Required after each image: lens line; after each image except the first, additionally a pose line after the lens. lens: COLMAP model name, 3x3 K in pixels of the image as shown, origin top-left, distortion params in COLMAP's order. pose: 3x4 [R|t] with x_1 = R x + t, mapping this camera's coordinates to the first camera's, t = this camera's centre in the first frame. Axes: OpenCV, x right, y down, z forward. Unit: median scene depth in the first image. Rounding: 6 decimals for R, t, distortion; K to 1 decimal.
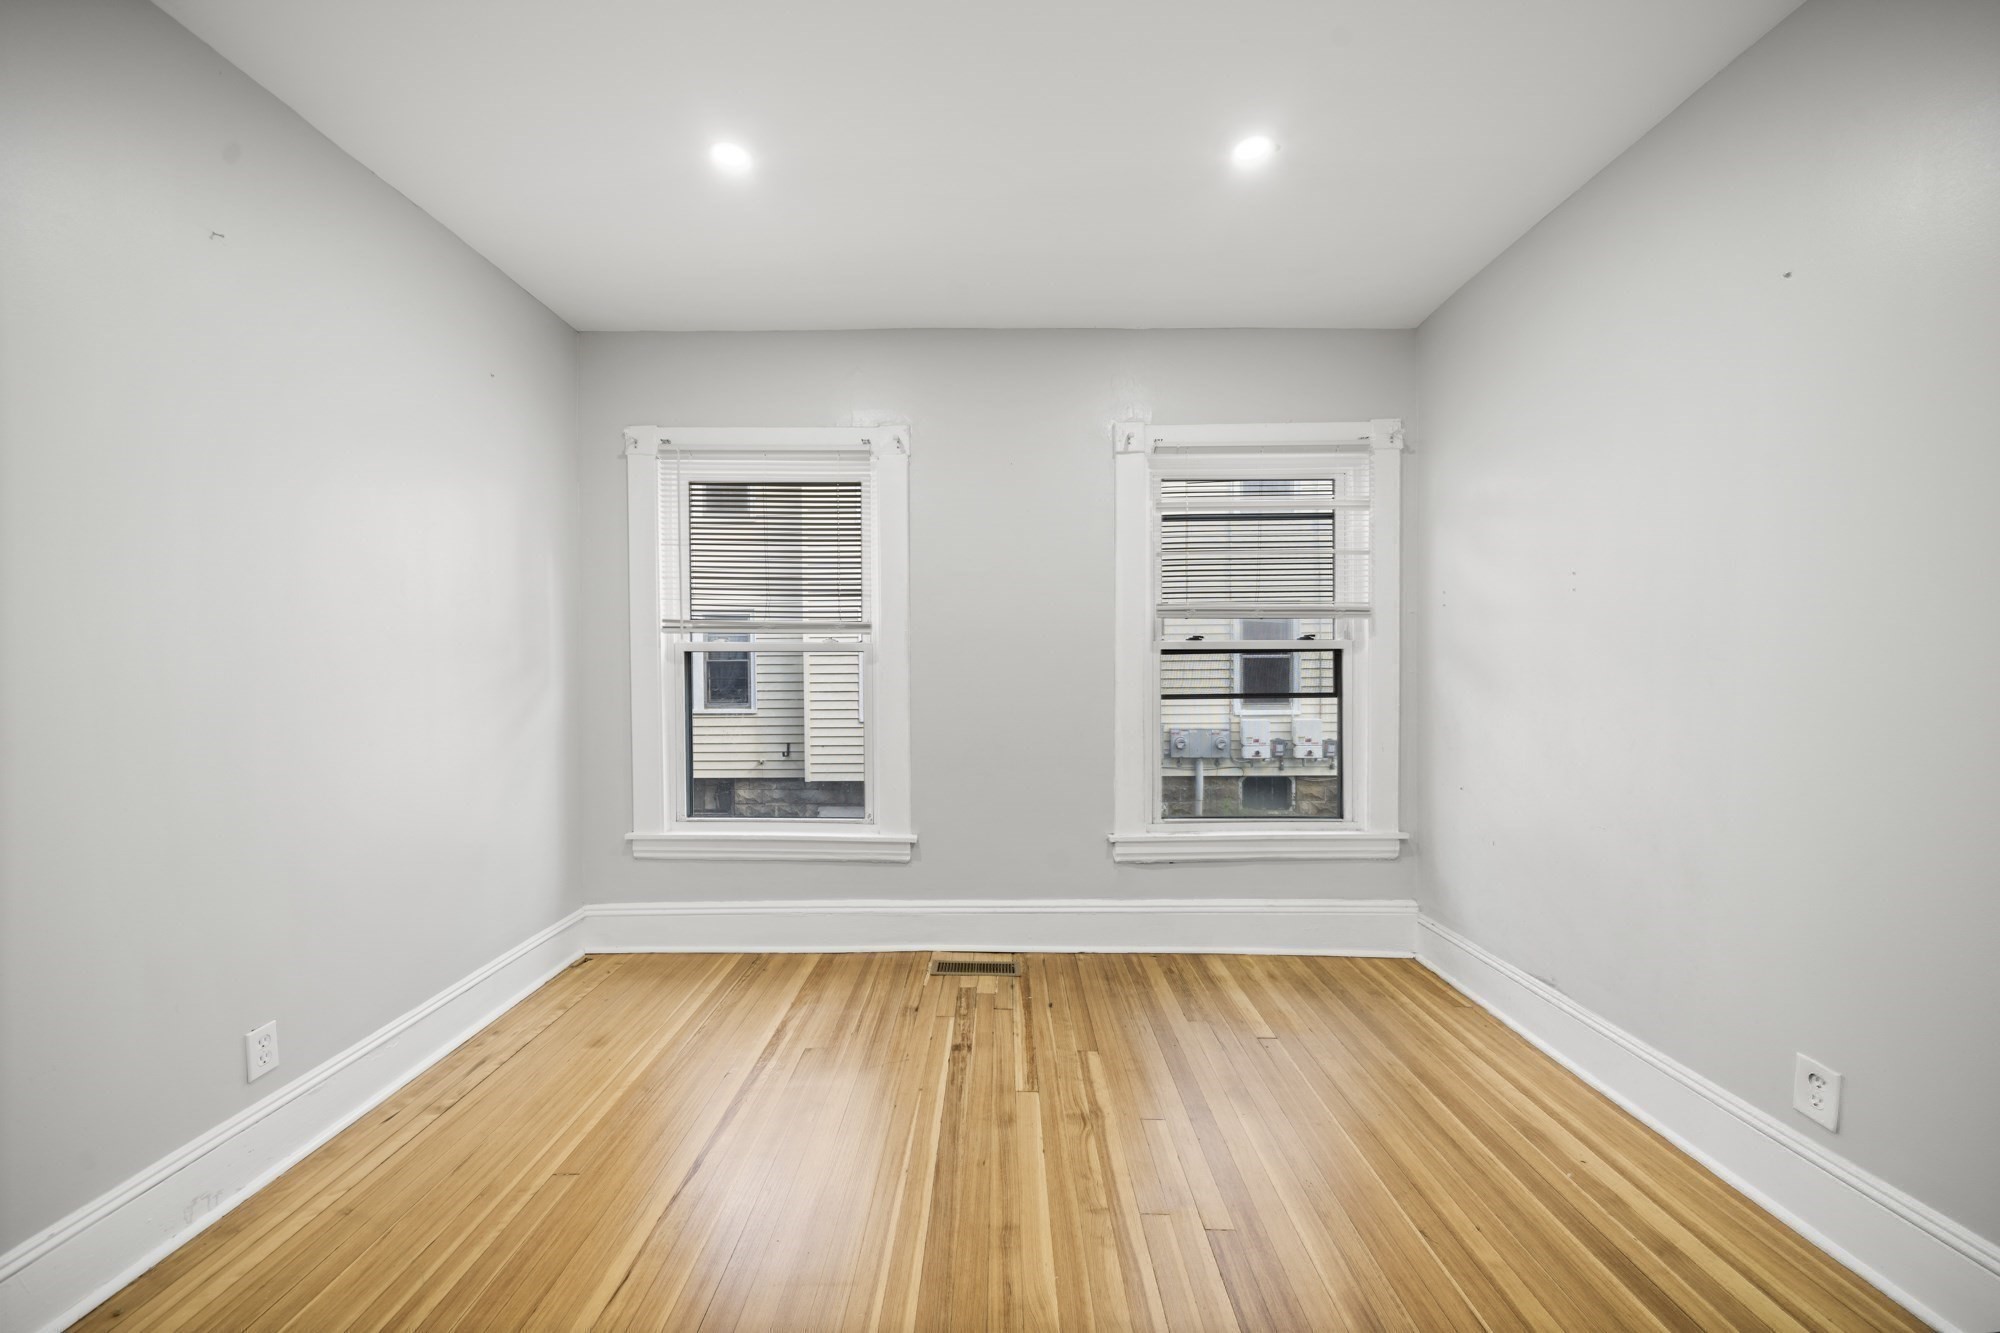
lens RADIAL K [[747.0, 0, 983.9], [0, 747.0, 671.1], [0, 0, 1]] dist [-0.007459, 0.000033]
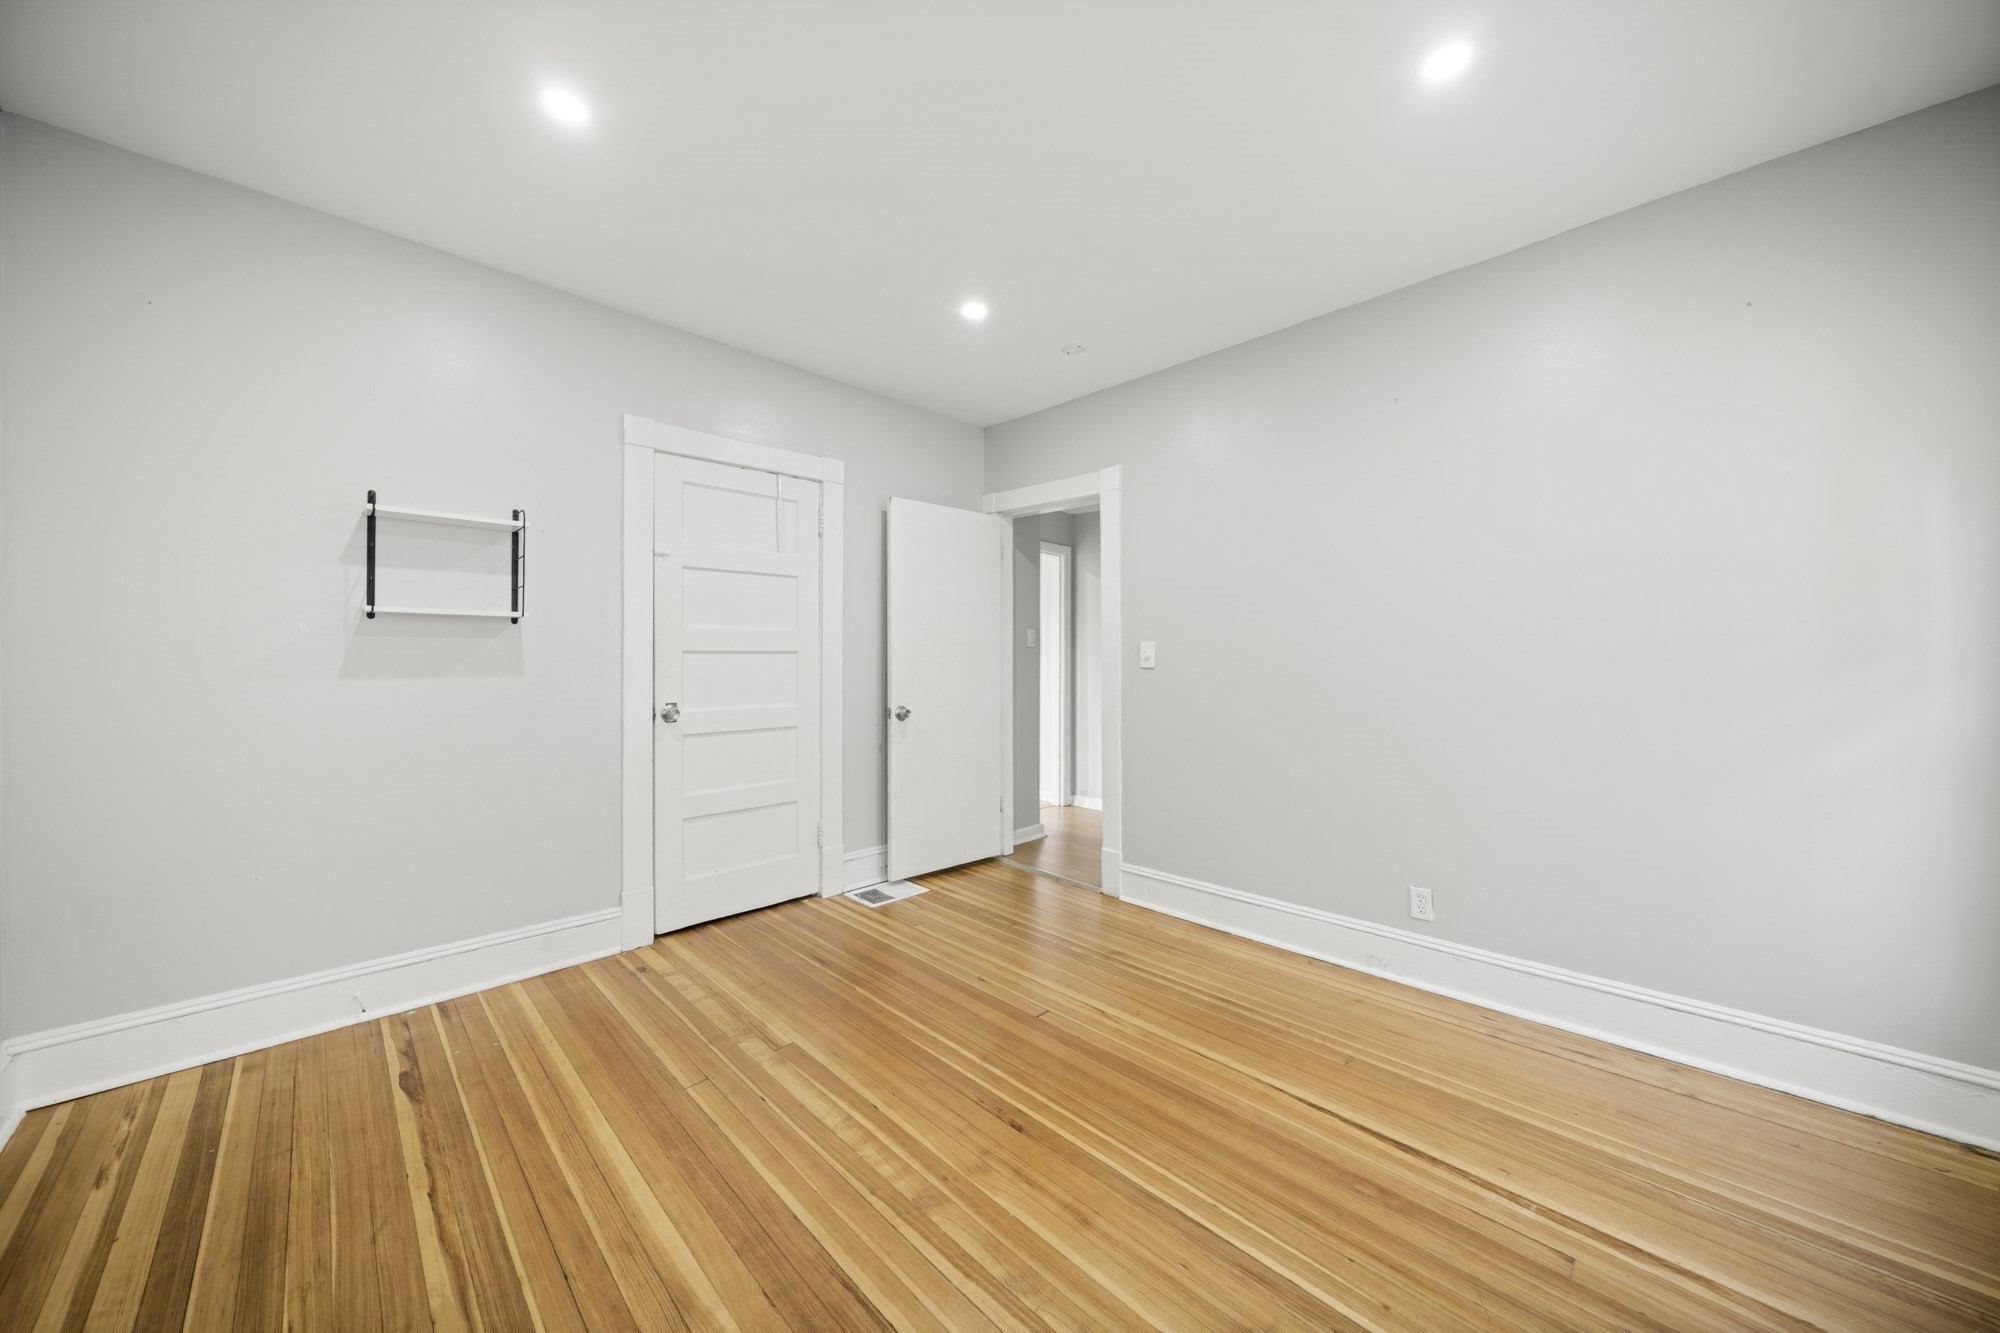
lens RADIAL K [[701.1, 0, 1005.2], [0, 701.1, 658.5], [0, 0, 1]] dist [-0.005876, 0.000518]
pose [[-0.693849, 0.003422, -0.720112, 0.402148], [-0.005300, 0.999937, 0.009858, -0.006919], [0.720101, 0.010657, -0.693787, 0.811367]]
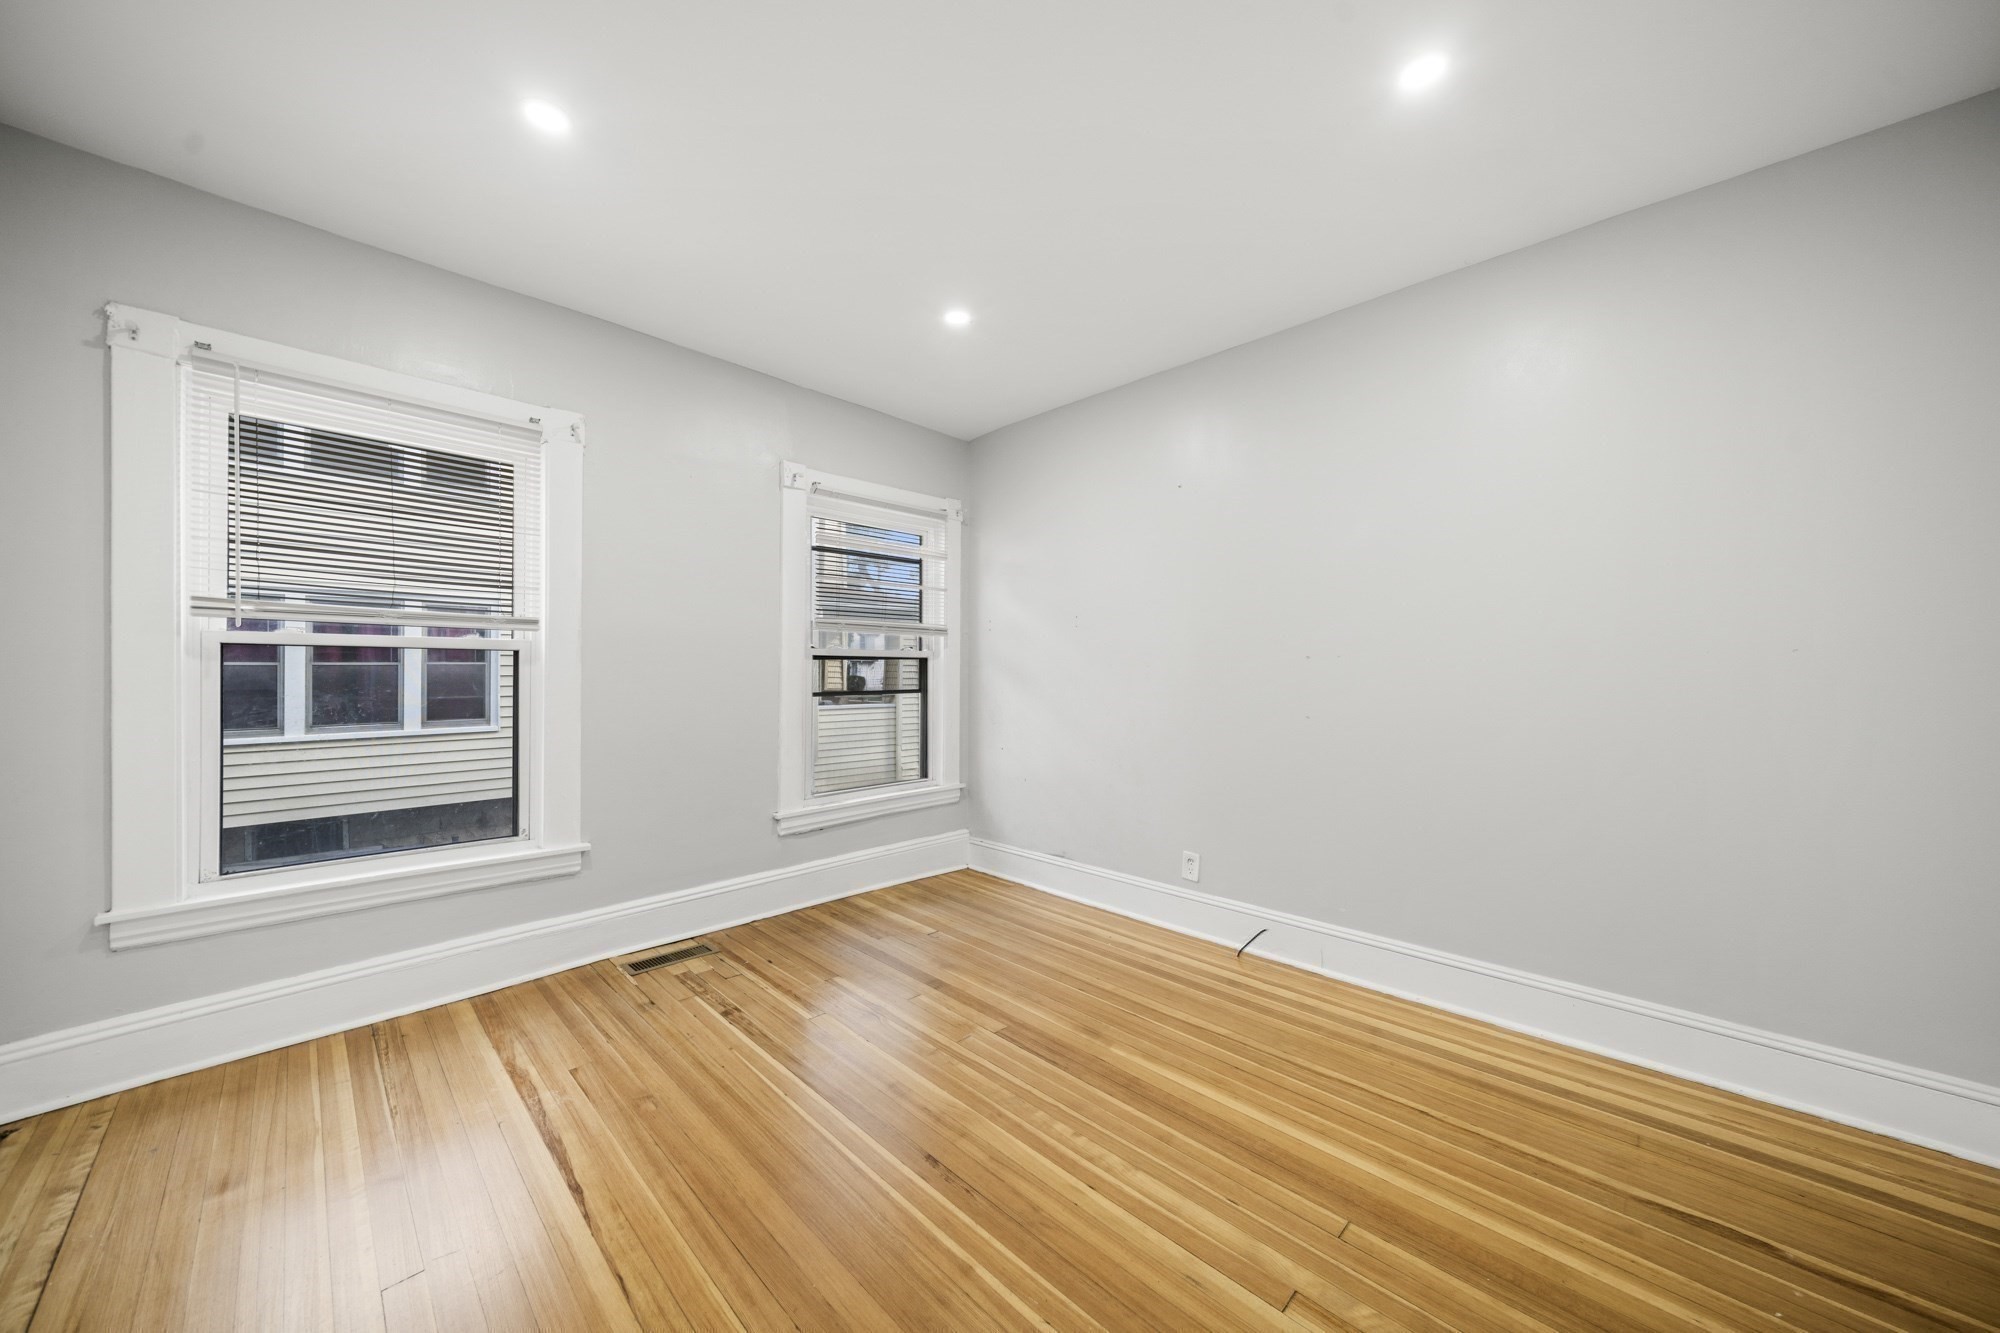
lens RADIAL K [[701.1, 0, 1003.7], [0, 701.1, 675.2], [0, 0, 1]] dist [-0.005876, 0.000518]
pose [[0.685198, 0.001124, 0.728356, -0.388502], [0.000014, 0.999999, -0.001556, 0.005943], [-0.728357, 0.001076, 0.685197, -0.004651]]
